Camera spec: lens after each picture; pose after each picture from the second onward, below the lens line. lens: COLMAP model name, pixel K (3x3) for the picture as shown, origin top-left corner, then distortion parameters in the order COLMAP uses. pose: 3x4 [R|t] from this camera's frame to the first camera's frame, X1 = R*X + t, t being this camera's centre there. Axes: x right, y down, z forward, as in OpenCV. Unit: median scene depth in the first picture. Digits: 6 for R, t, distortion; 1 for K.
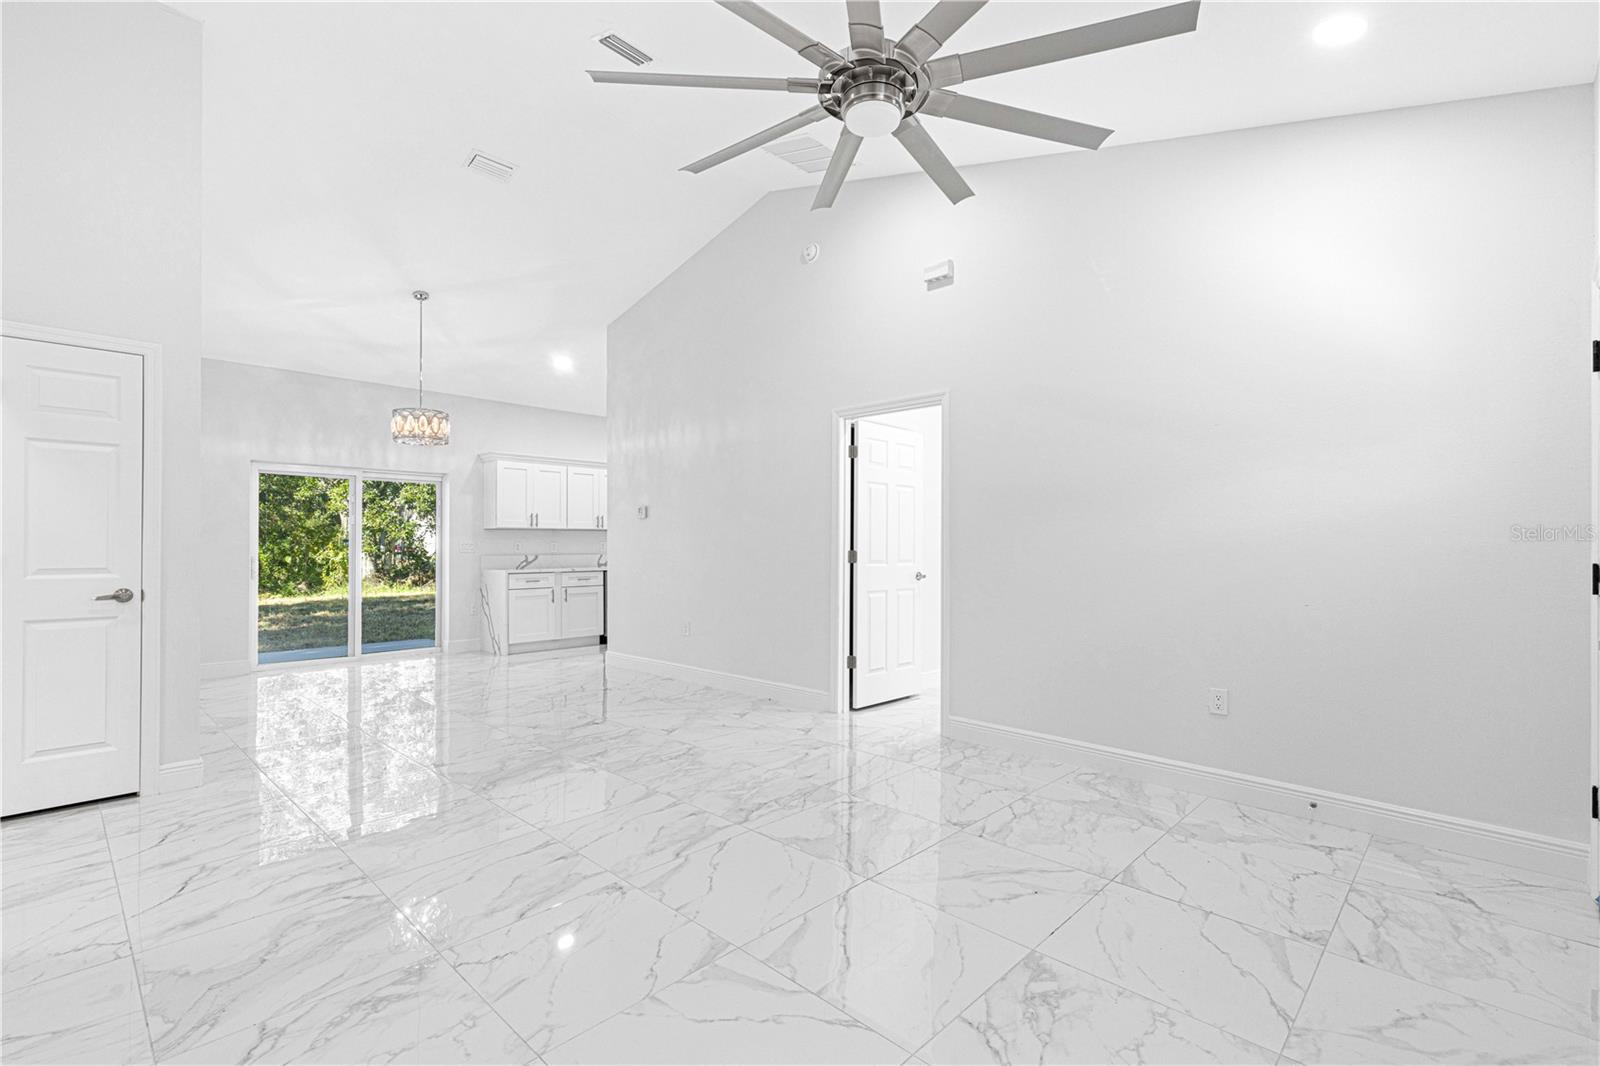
lens RADIAL K [[724.6, 0, 802.5], [0, 724.6, 540.5], [0, 0, 1]] dist [0.009429, -0.003467]
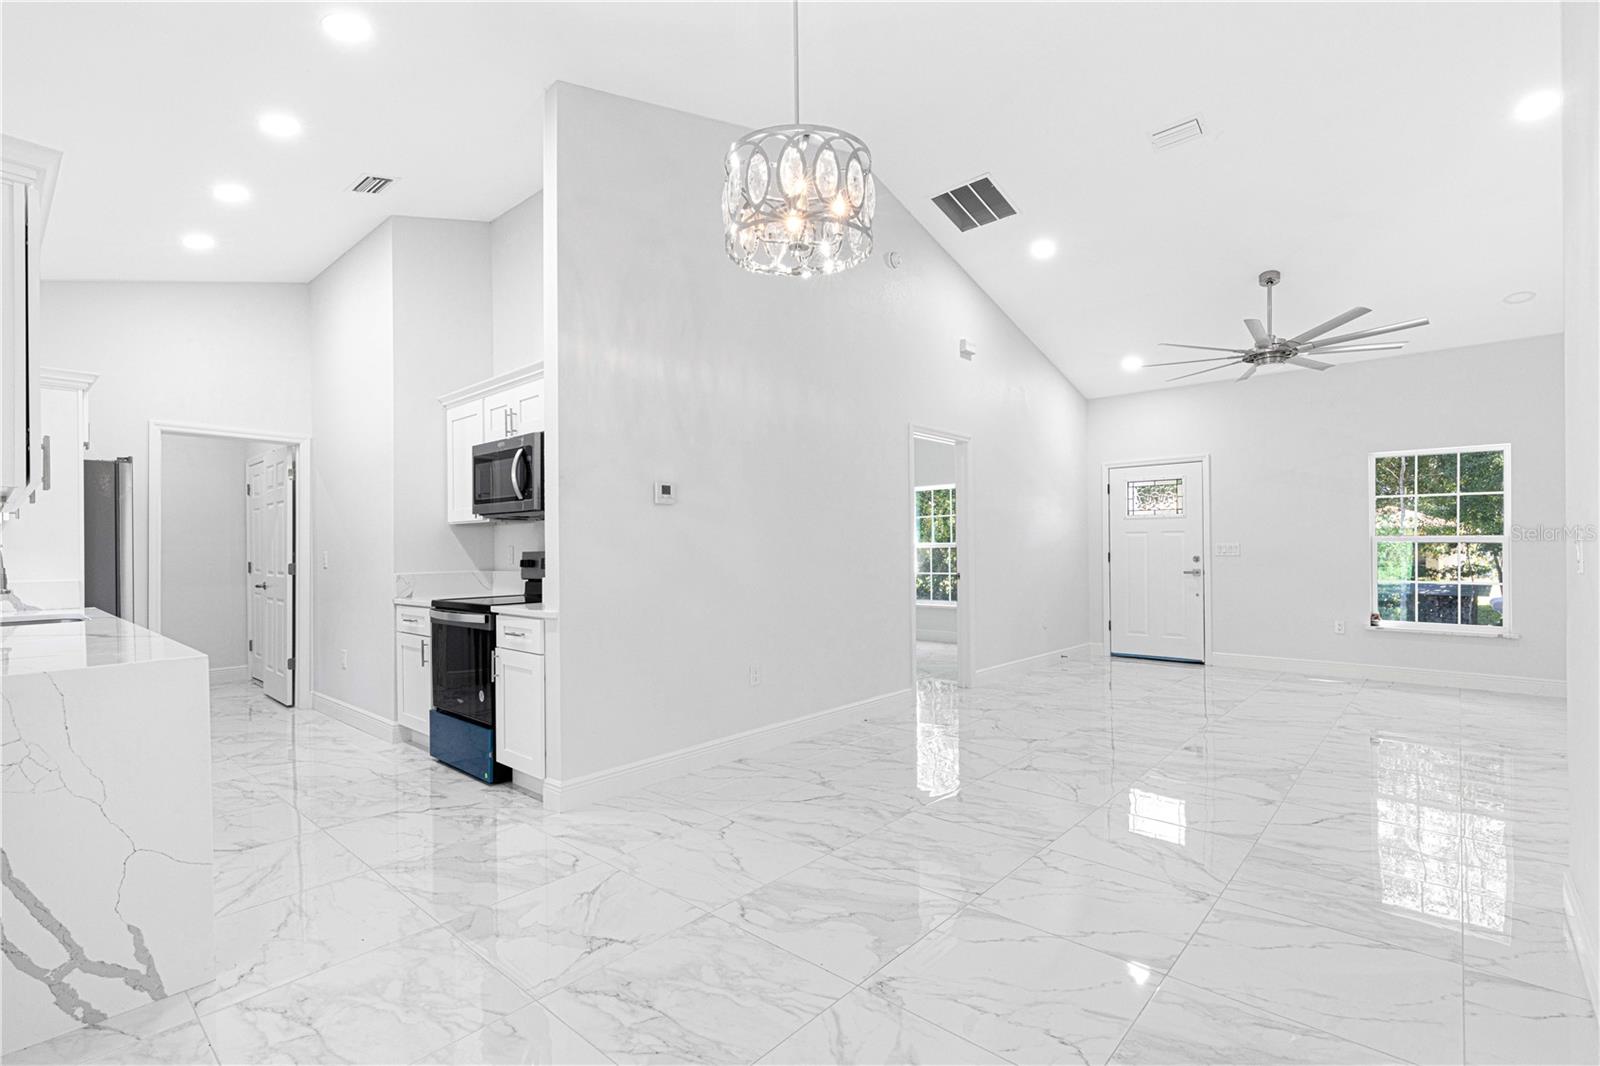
lens RADIAL K [[724.6, 0, 794.3], [0, 724.6, 548.7], [0, 0, 1]] dist [0.009429, -0.003467]
pose [[-0.026160, 0.000467, 0.999658, -0.854206], [0.002580, 0.999997, -0.000400, 0.004107], [-0.999654, 0.002569, -0.026162, 0.999627]]
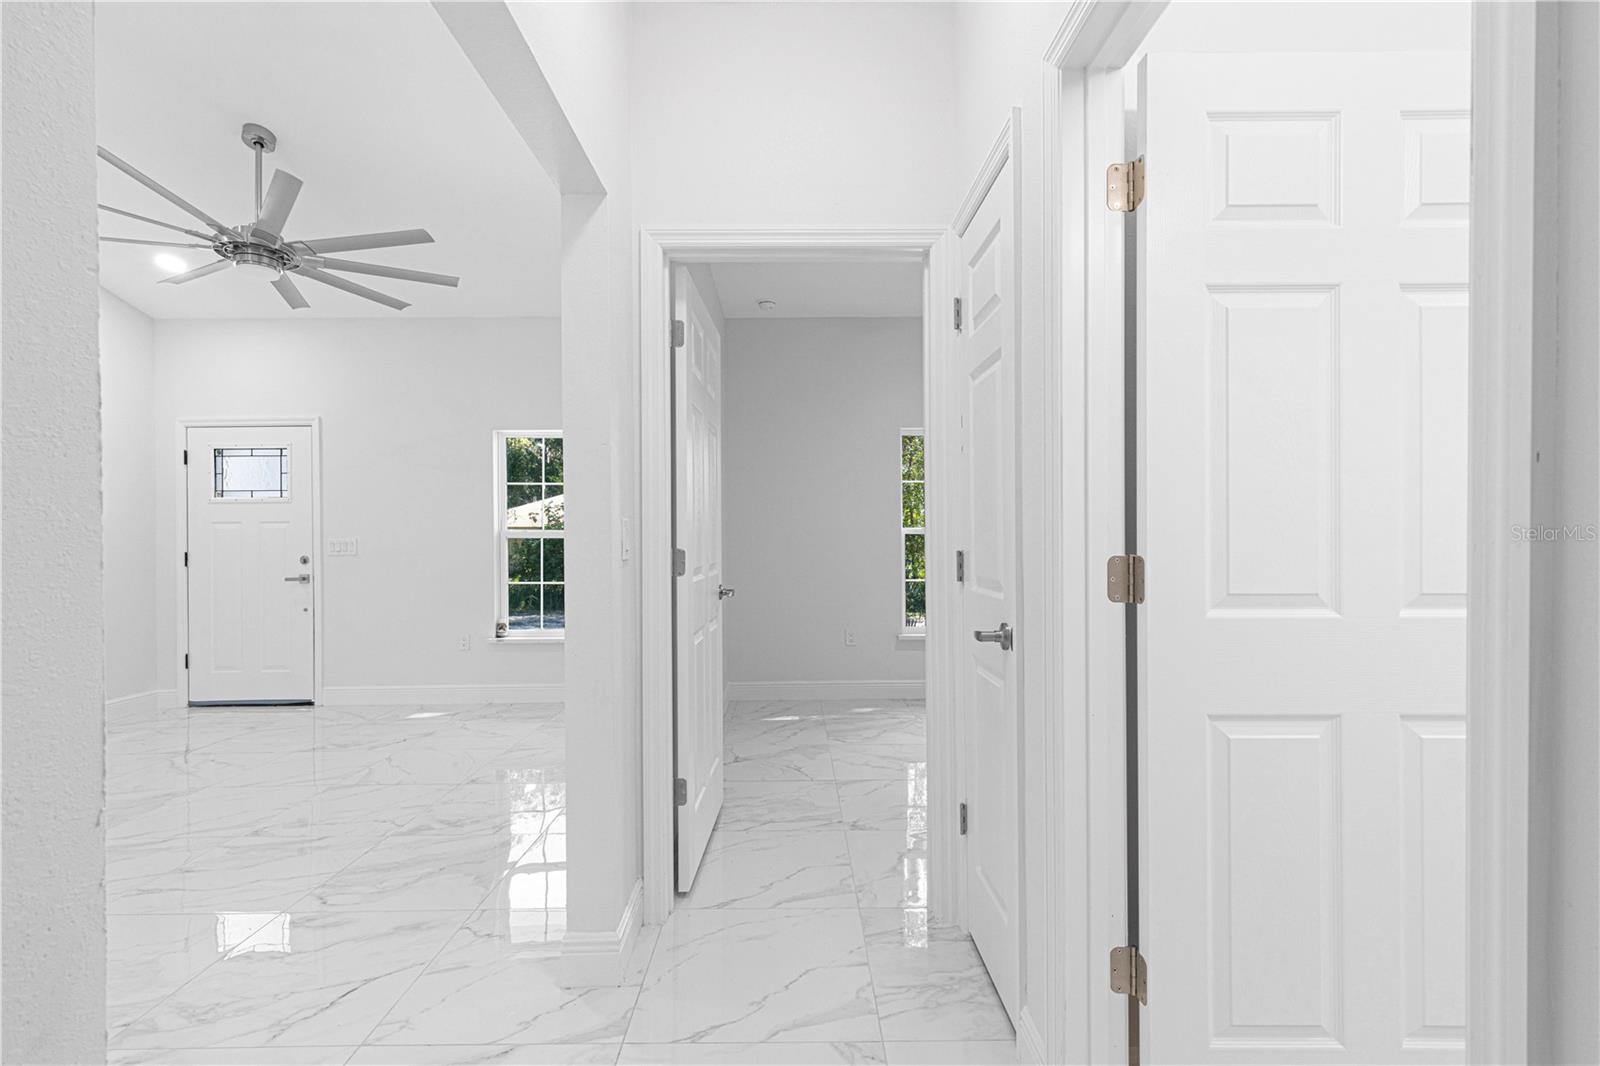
lens RADIAL K [[724.6, 0, 795.8], [0, 724.6, 534.3], [0, 0, 1]] dist [0.009429, -0.003467]
pose [[-0.696052, 0.010550, 0.717914, -0.698152], [0.006626, 0.999944, -0.008270, 0.002474], [-0.717961, -0.000999, -0.696083, 0.481813]]
